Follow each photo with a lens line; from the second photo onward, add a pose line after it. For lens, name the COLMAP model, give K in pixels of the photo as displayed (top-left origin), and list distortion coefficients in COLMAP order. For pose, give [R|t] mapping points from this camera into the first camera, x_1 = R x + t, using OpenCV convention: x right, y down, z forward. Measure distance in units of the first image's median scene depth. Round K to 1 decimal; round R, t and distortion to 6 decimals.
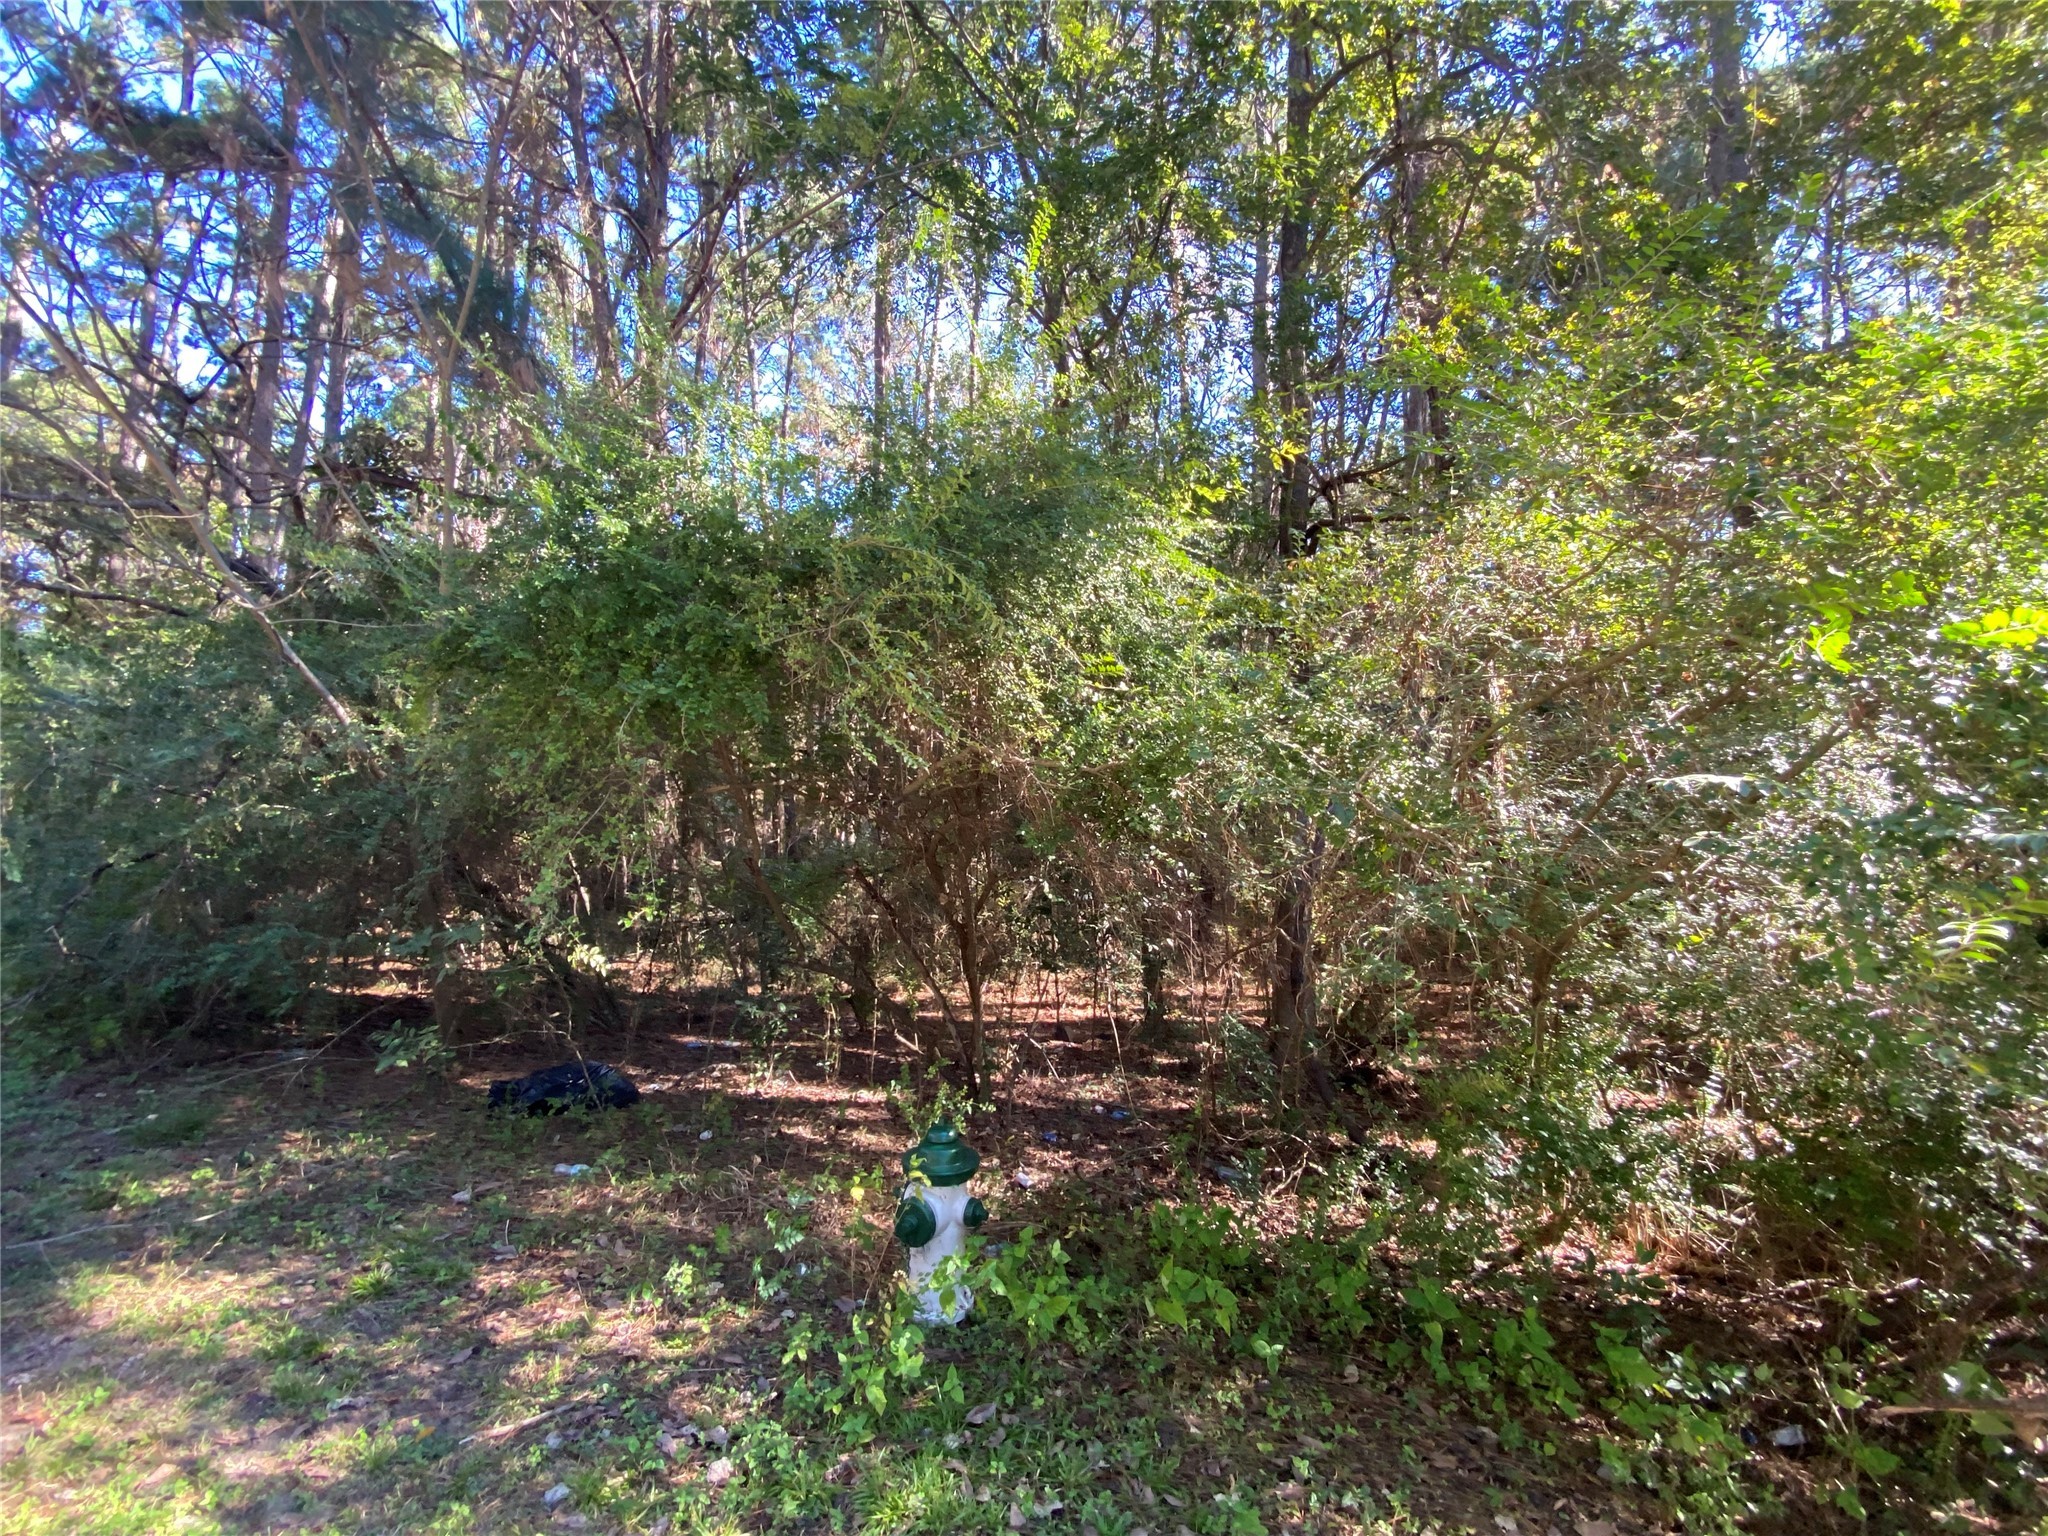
lens RADIAL K [[845.5, 0, 1022.4], [0, 845.5, 758.7], [0, 0, 1]] dist [0.041136, -0.030427]
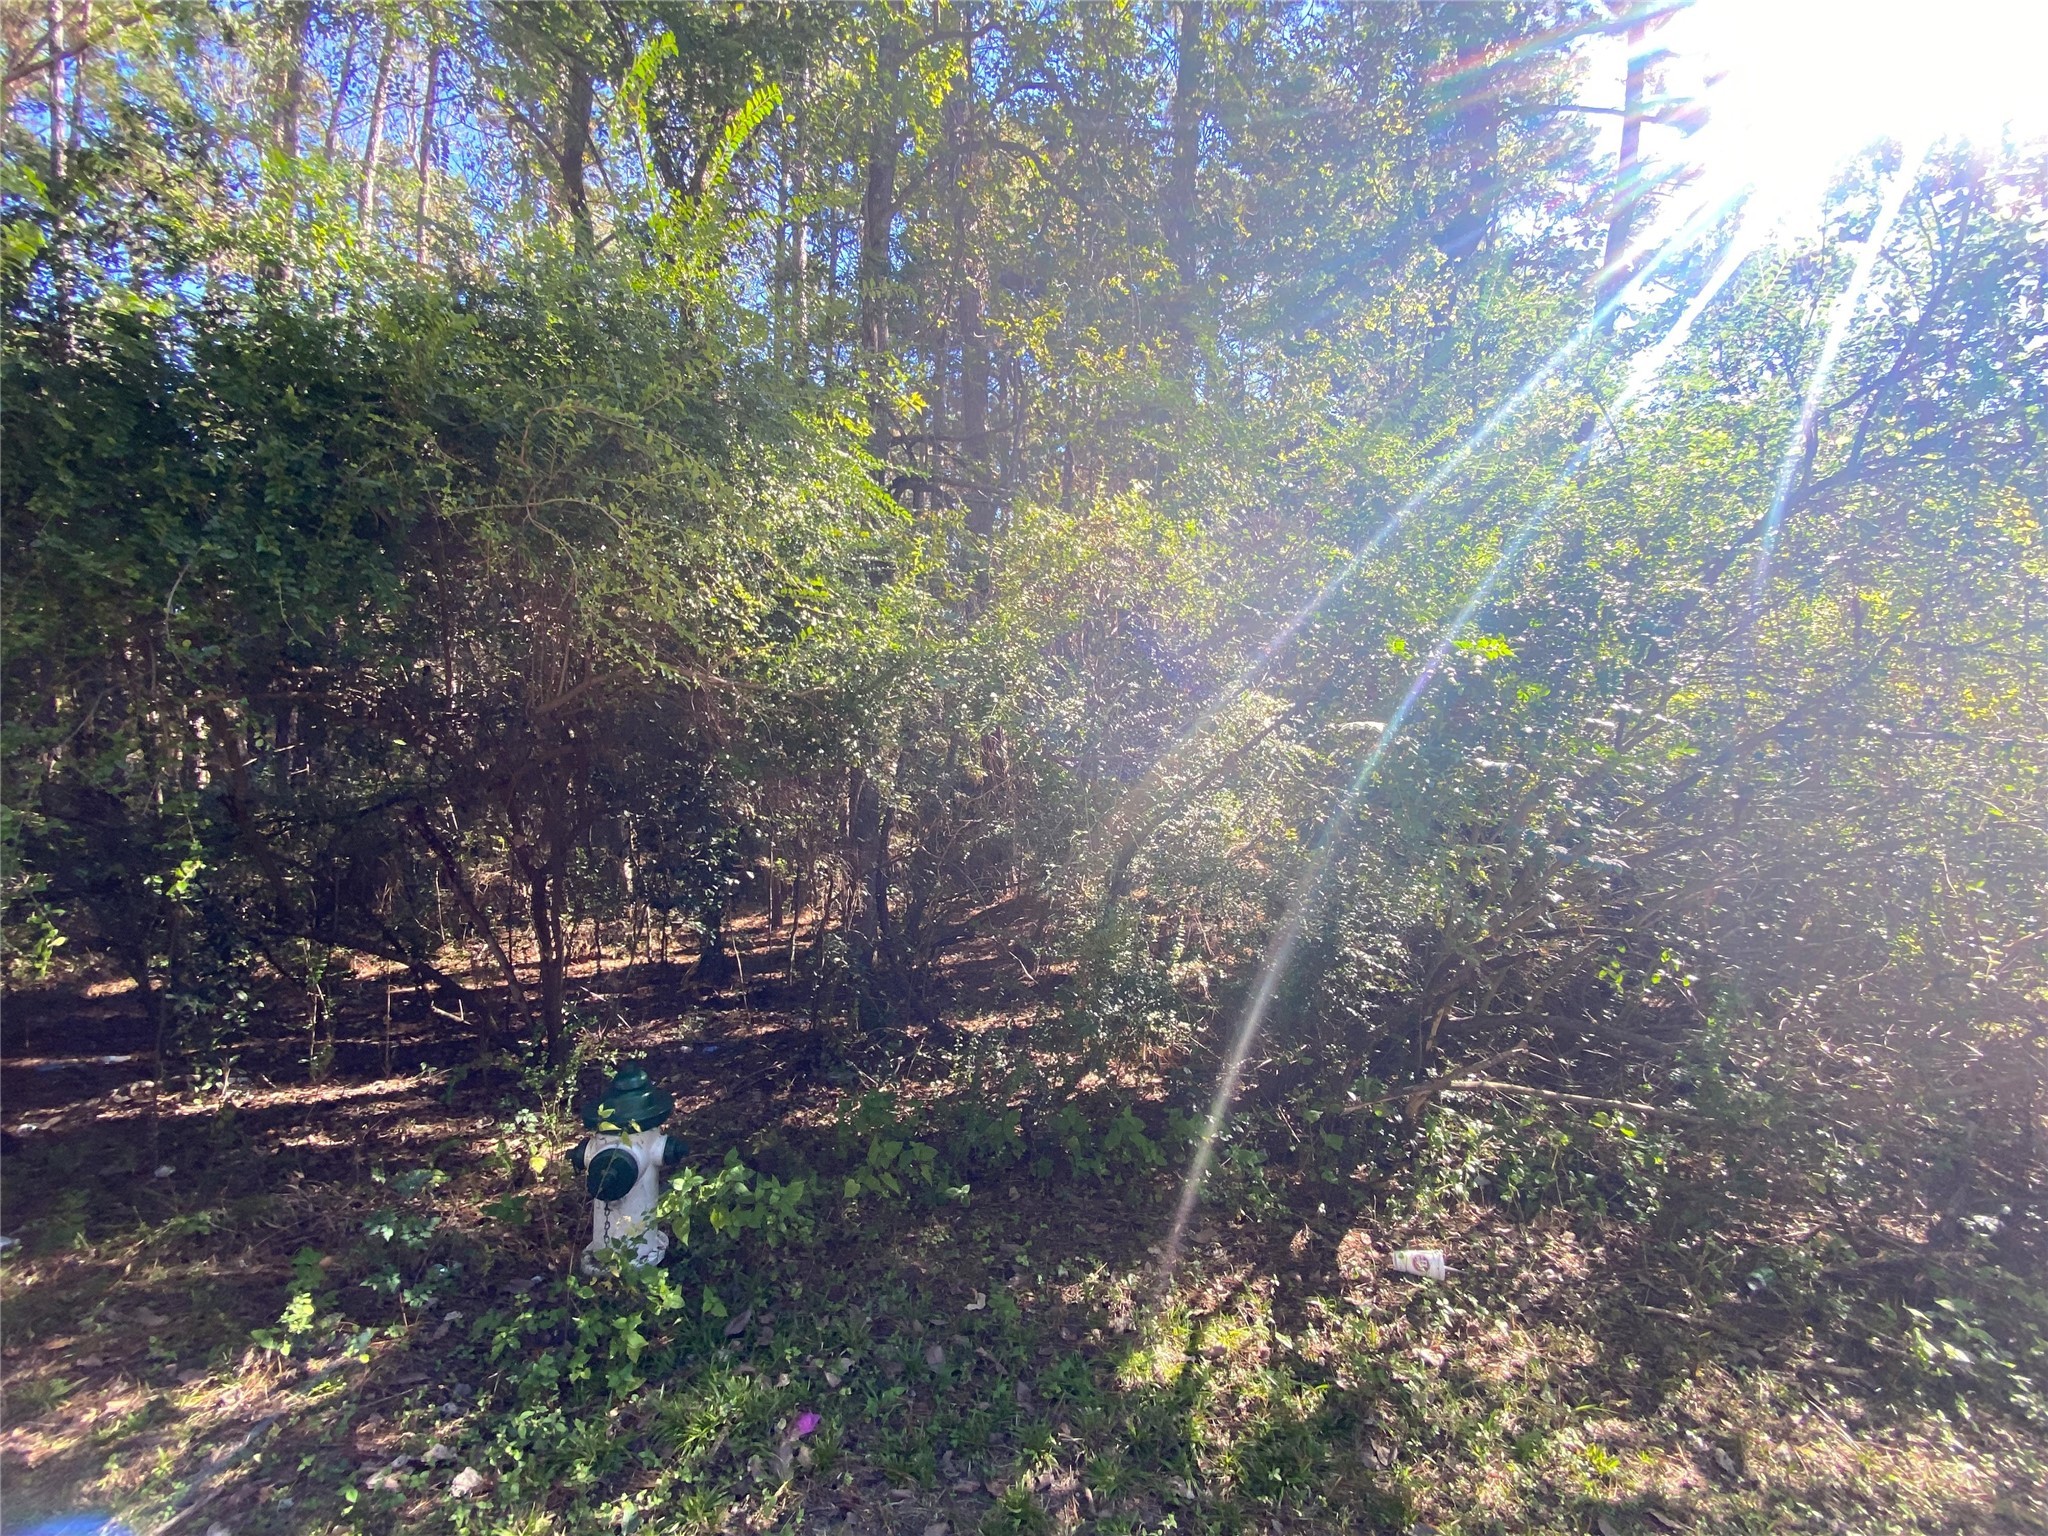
lens RADIAL K [[842.2, 0, 1024.0], [0, 842.2, 768.0], [0, 0, 1]] dist [0.024562, -0.020596]
pose [[0.831270, -0.002368, 0.555864, -0.176258], [-0.043249, 0.996684, 0.068922, 0.013464], [-0.554184, -0.081333, 0.828411, 0.018790]]
